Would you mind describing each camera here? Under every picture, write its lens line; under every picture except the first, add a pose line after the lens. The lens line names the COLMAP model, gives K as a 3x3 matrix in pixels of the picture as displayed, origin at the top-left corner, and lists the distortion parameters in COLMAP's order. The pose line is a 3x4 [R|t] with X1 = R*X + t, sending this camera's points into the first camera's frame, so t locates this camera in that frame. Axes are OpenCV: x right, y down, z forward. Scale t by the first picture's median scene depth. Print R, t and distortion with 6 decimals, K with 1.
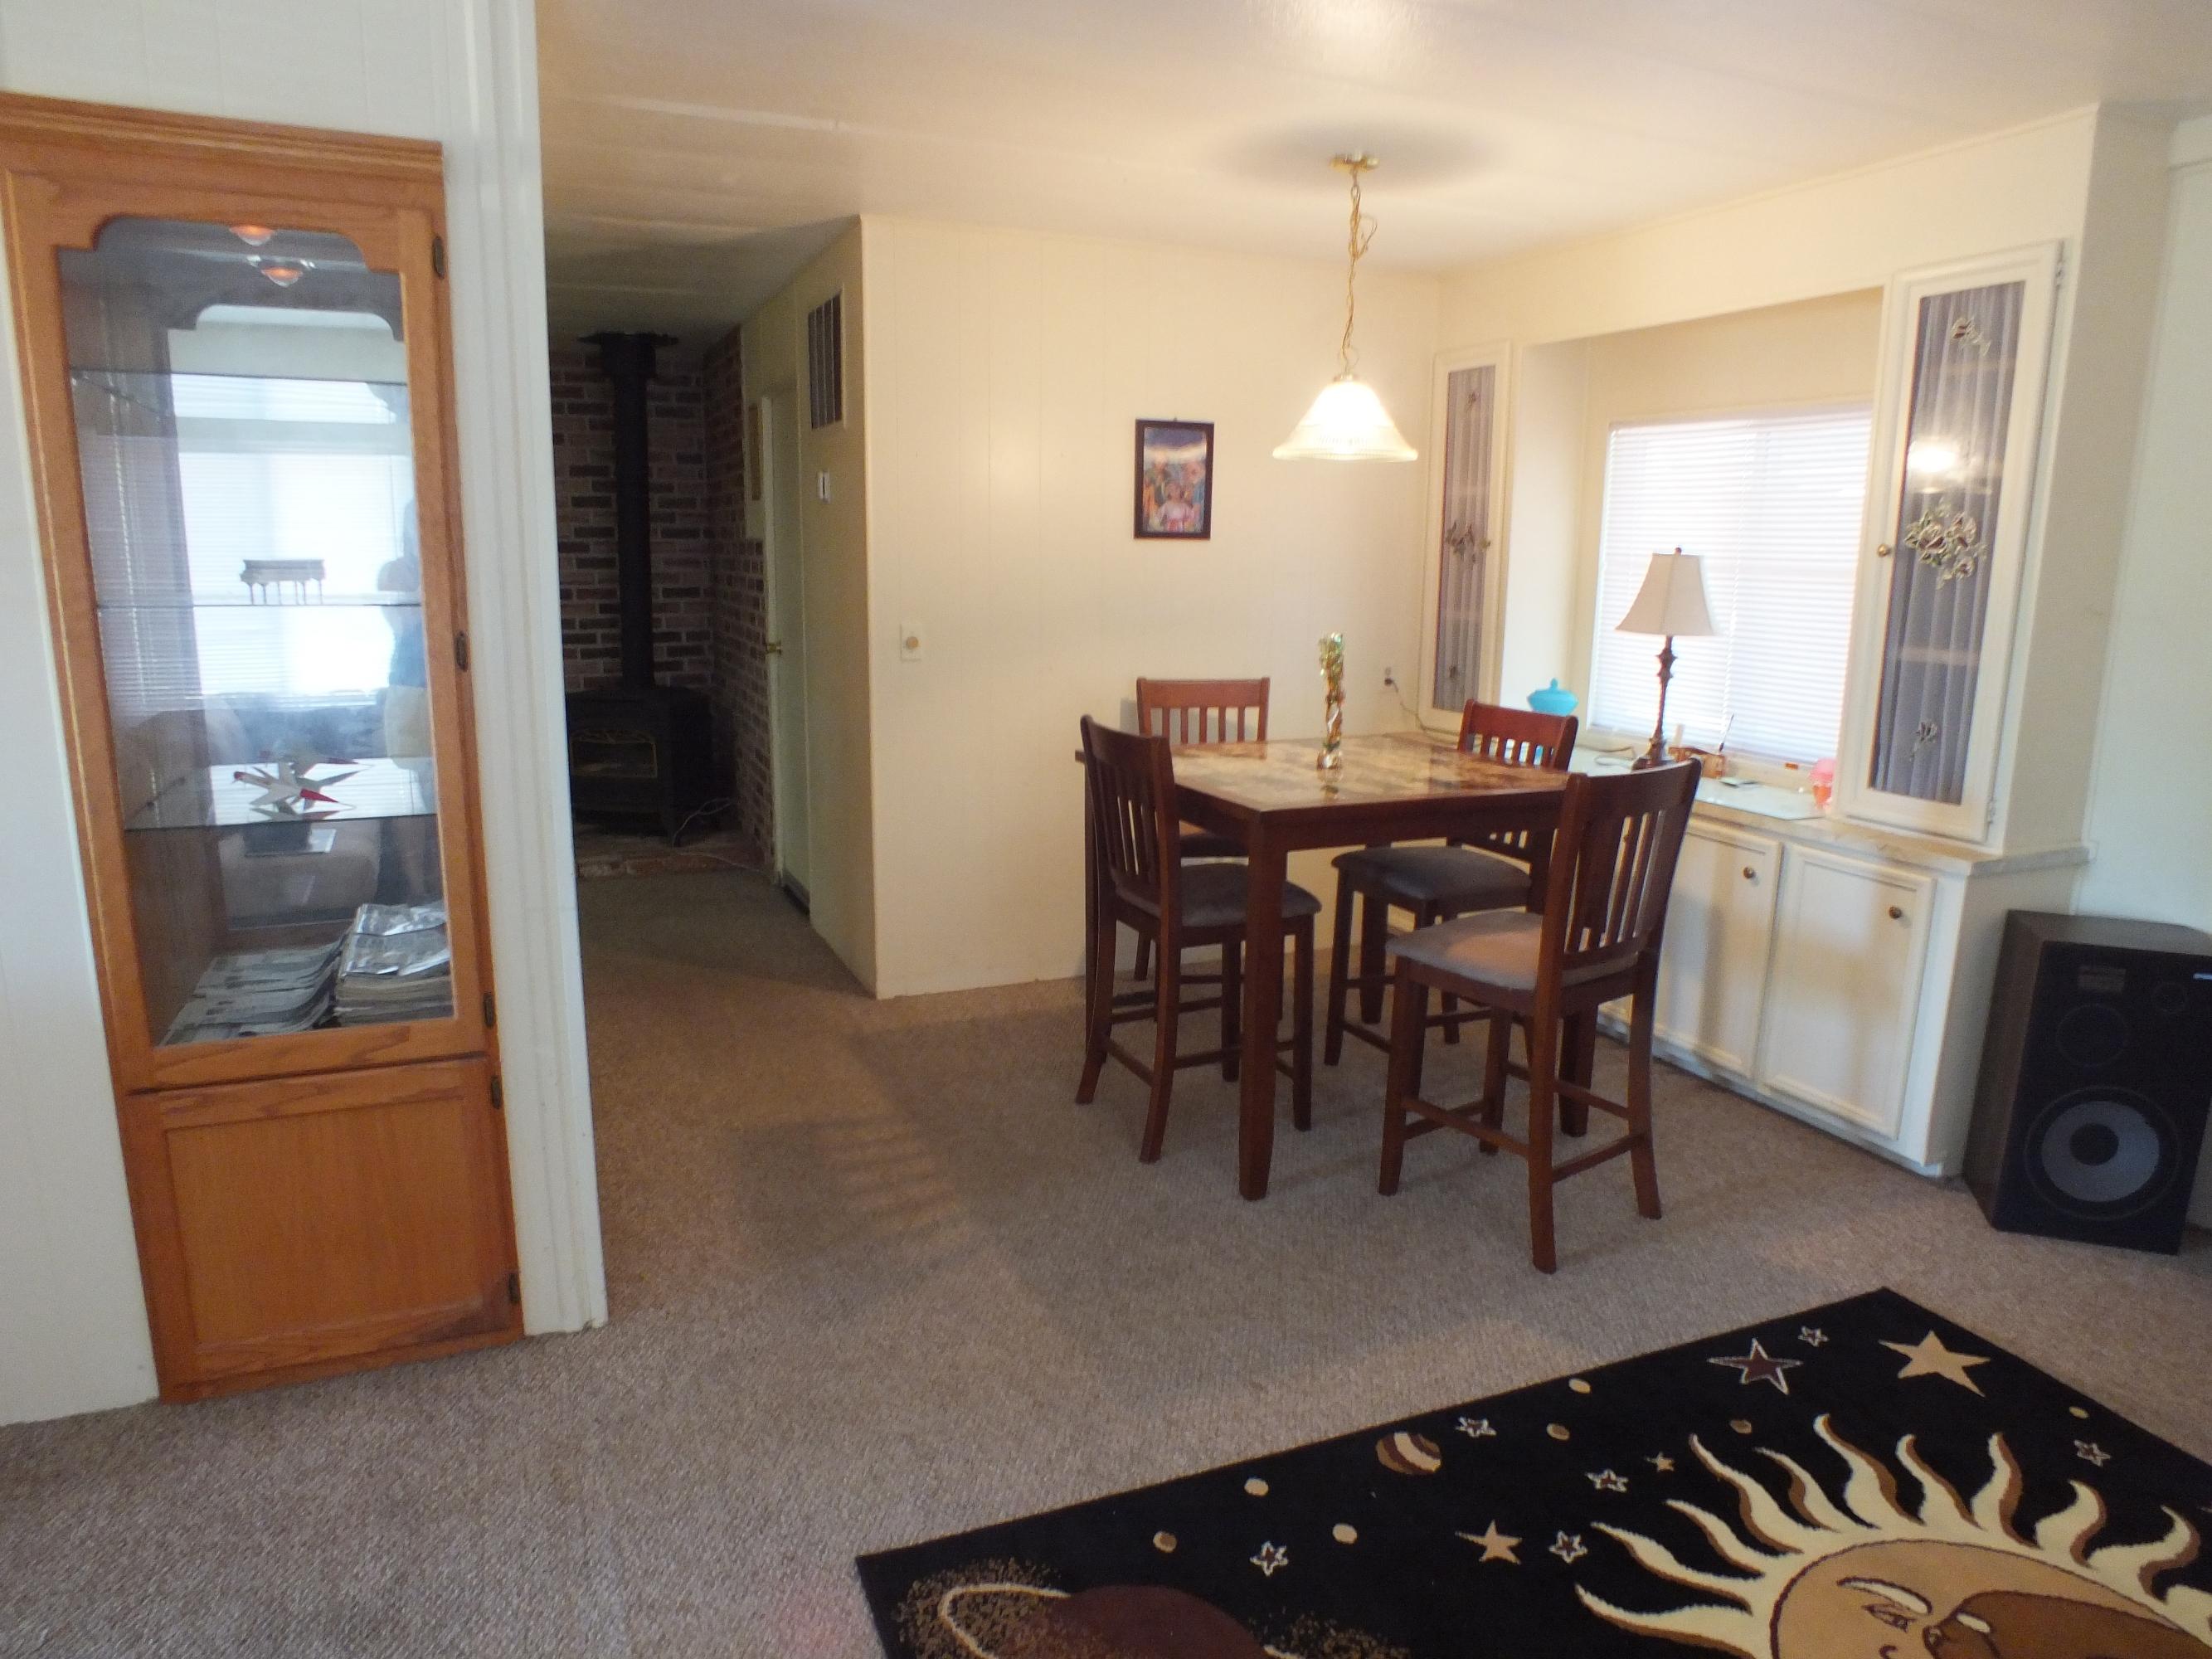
lens RADIAL K [[1346.3, 0, 1106.0], [0, 1346.3, 829.5], [0, 0, 1]] dist [-0.067862, 0.030653]
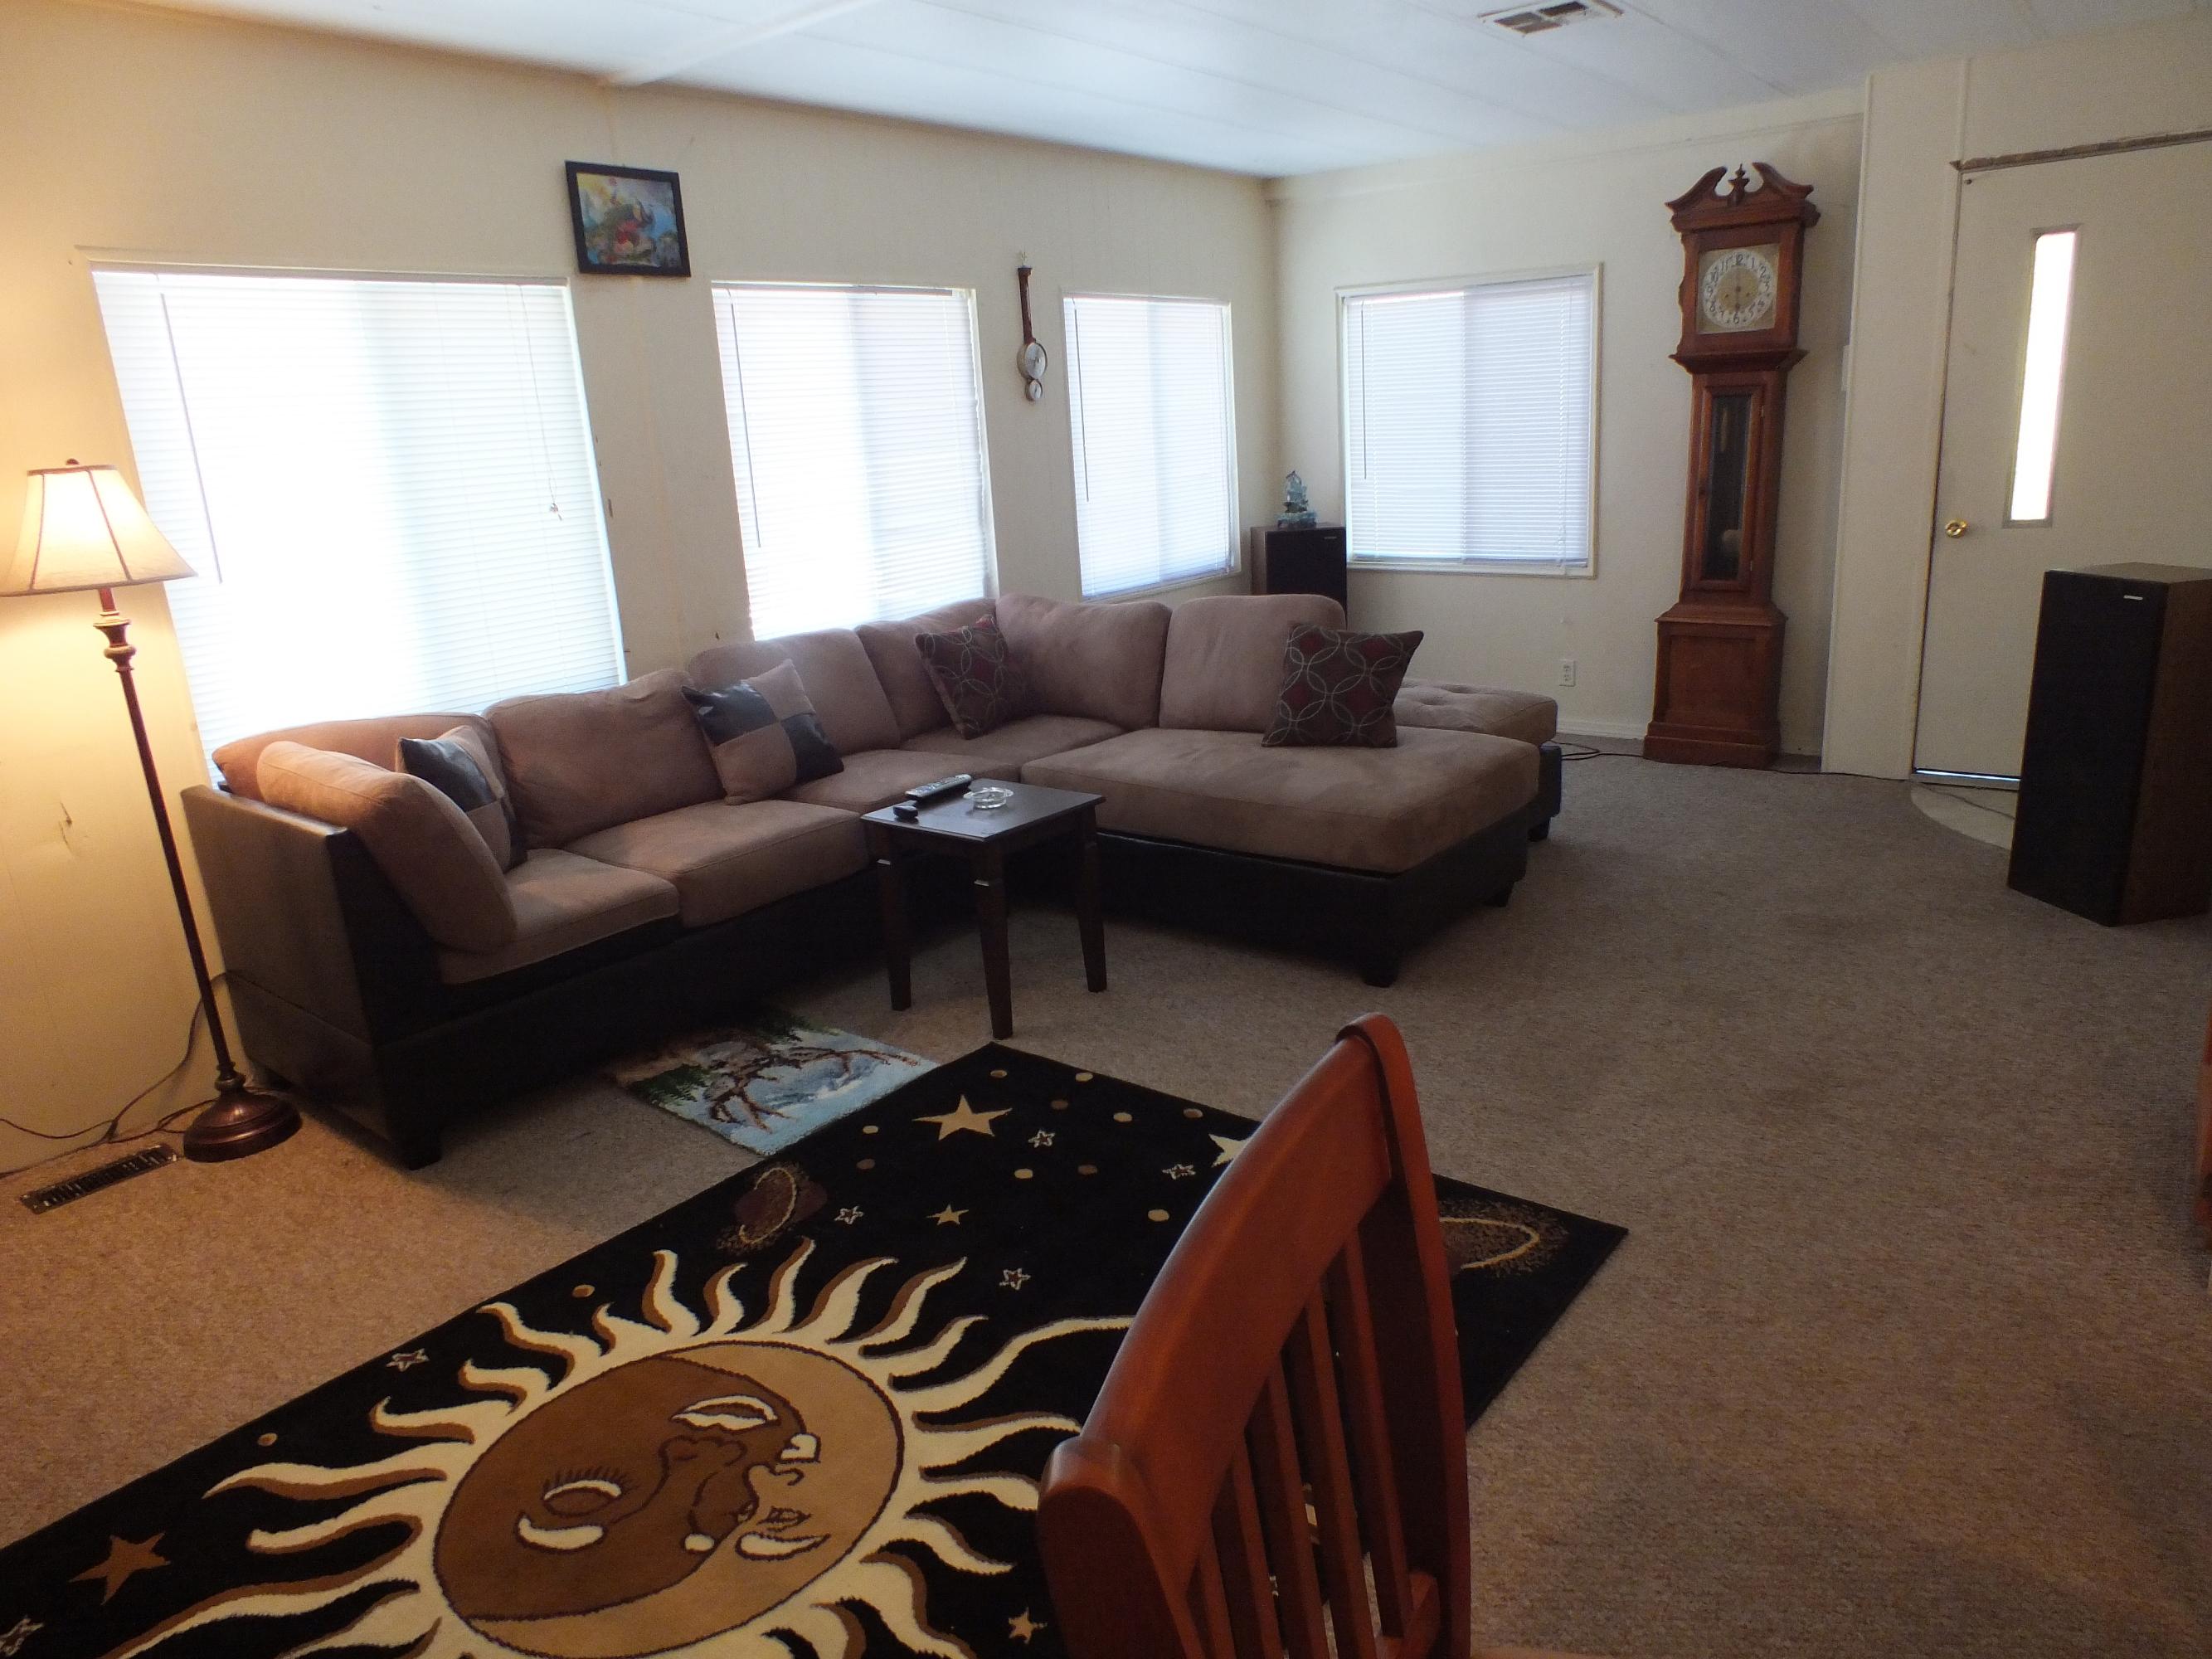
lens RADIAL K [[1479.6, 0, 1105.0], [0, 1479.6, 879.4], [0, 0, 1]] dist [-0.084846, 0.042066]
pose [[-0.869107, 0.179407, -0.460940, 0.666875], [-0.053462, 0.892368, 0.448131, -0.249404], [0.491726, 0.414116, -0.765972, 1.439295]]
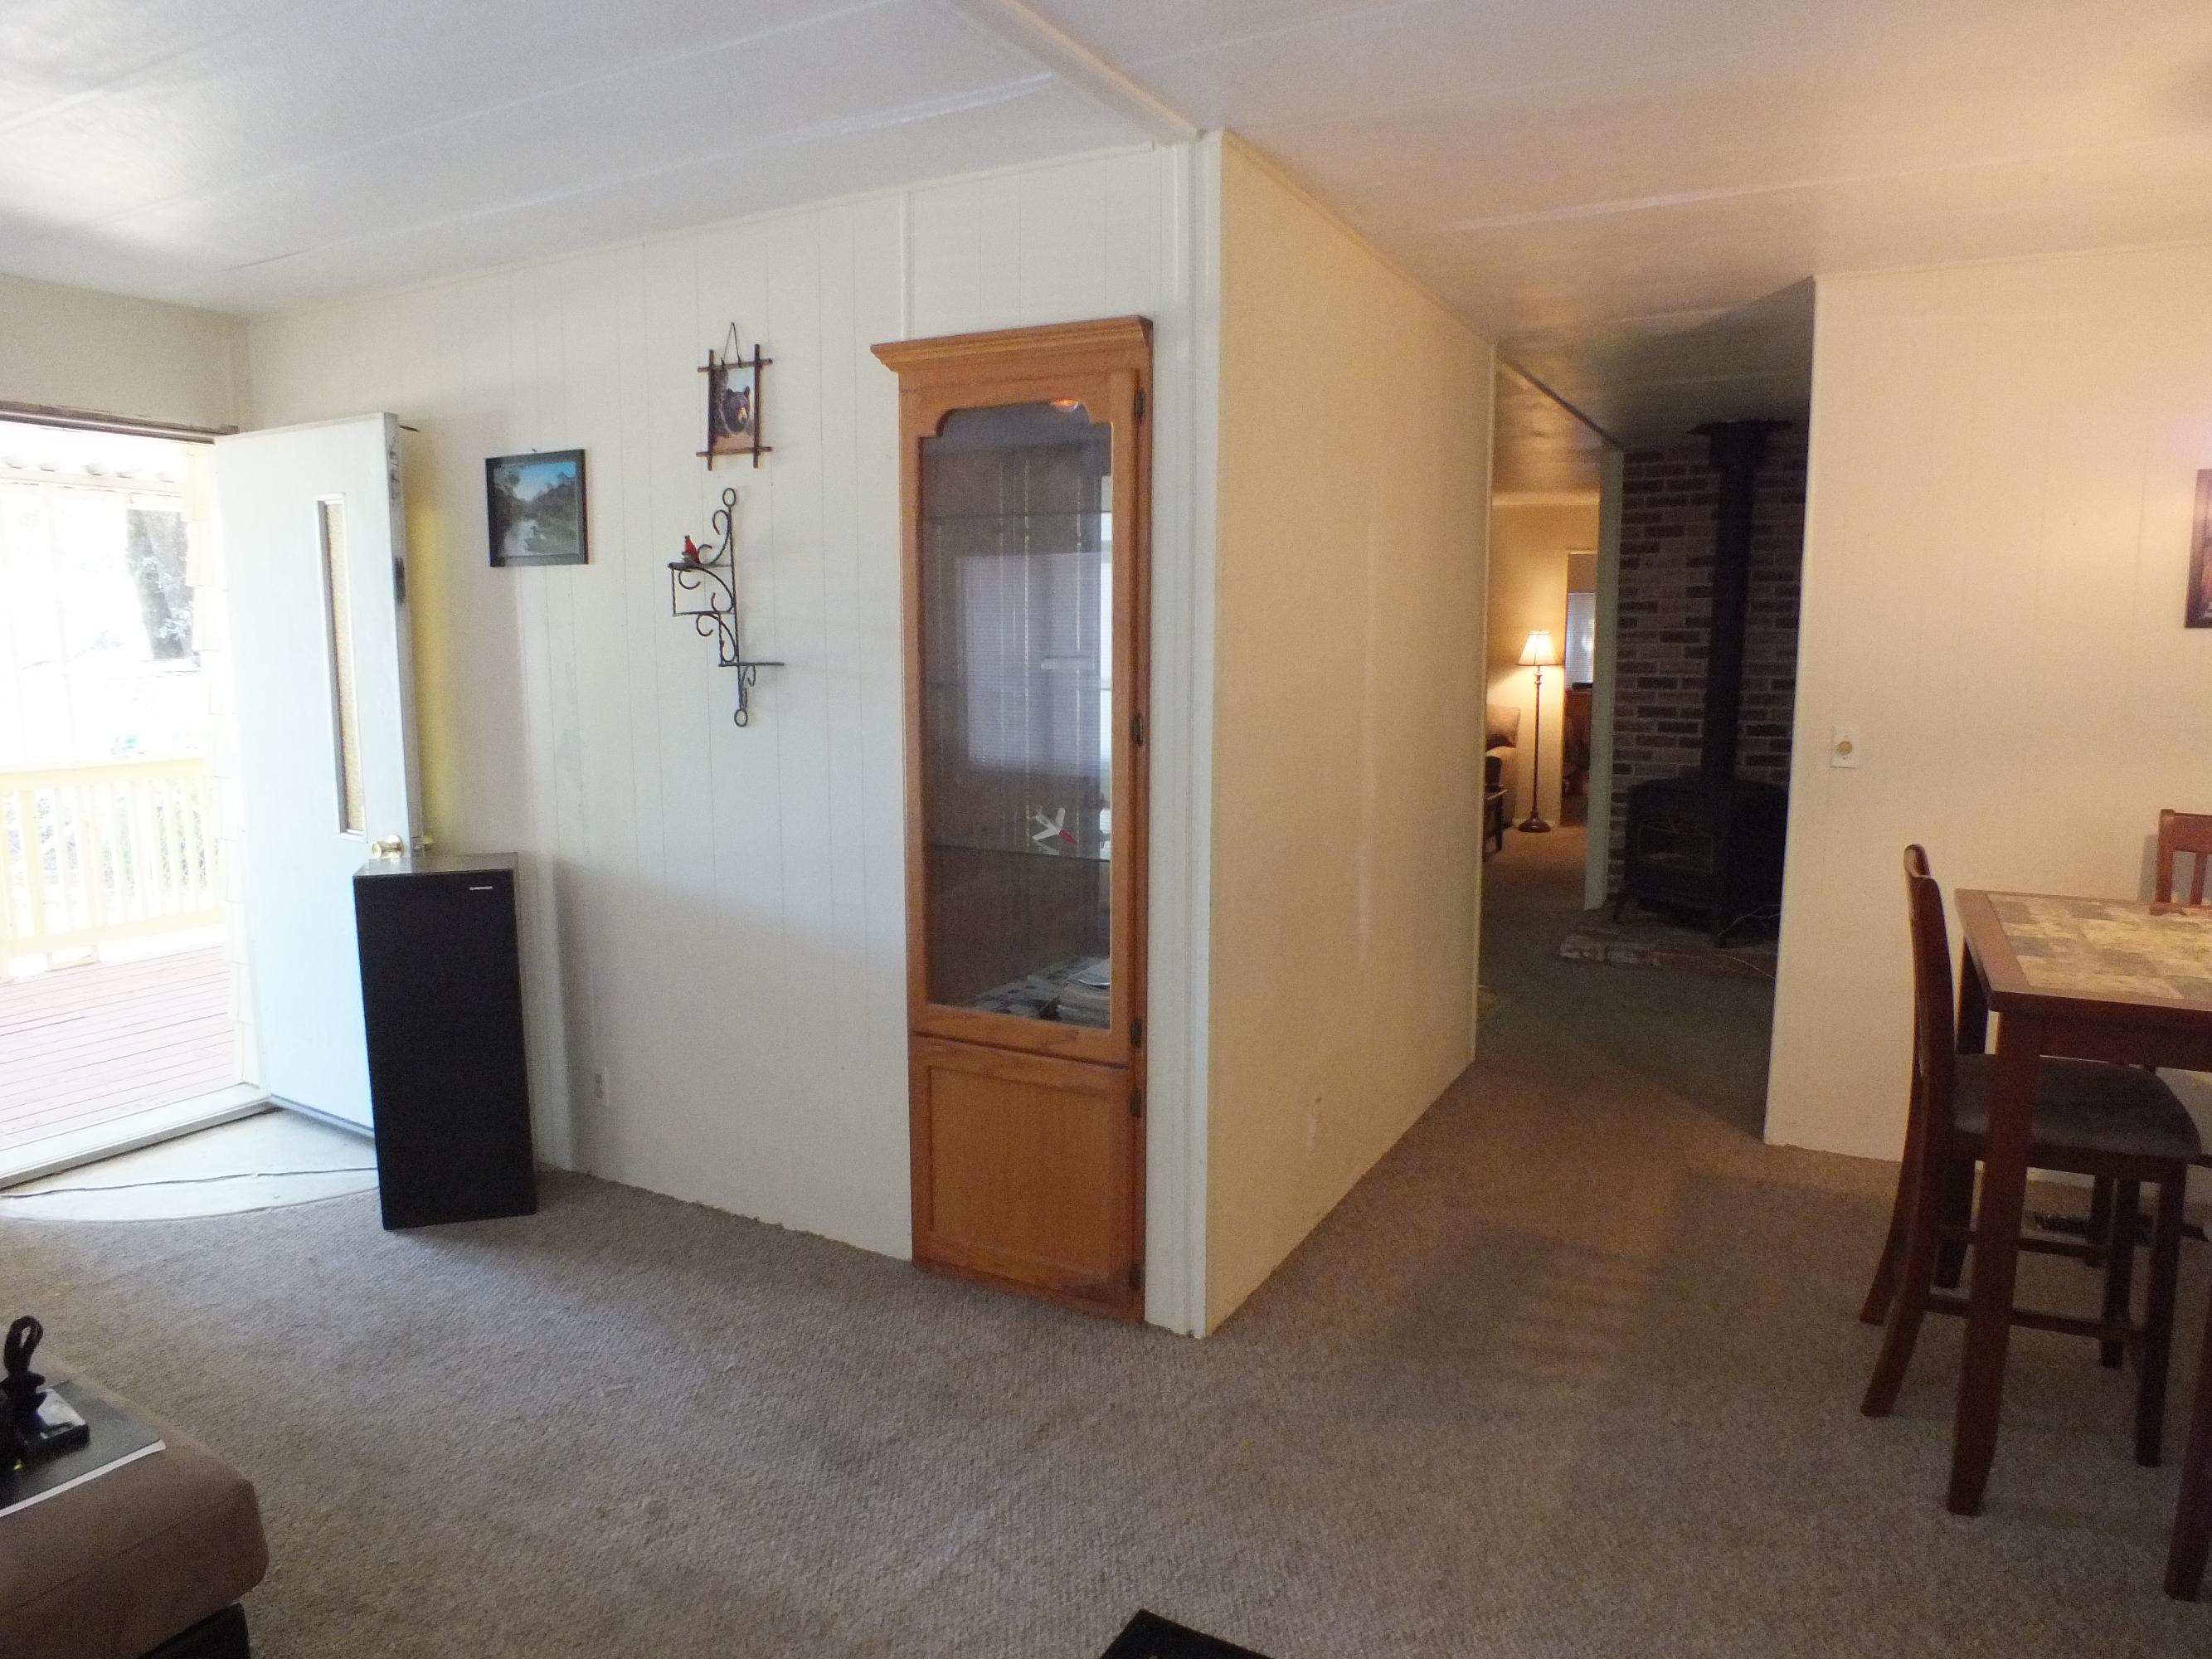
lens RADIAL K [[1382.9, 0, 1245.3], [0, 1382.9, 831.6], [0, 0, 1]] dist [-0.062741, 0.002175]
pose [[0.661425, 0.095413, -0.743918, 0.528773], [-0.144403, 0.989518, -0.001478, -0.055244], [0.735979, 0.108401, 0.668269, 0.252770]]
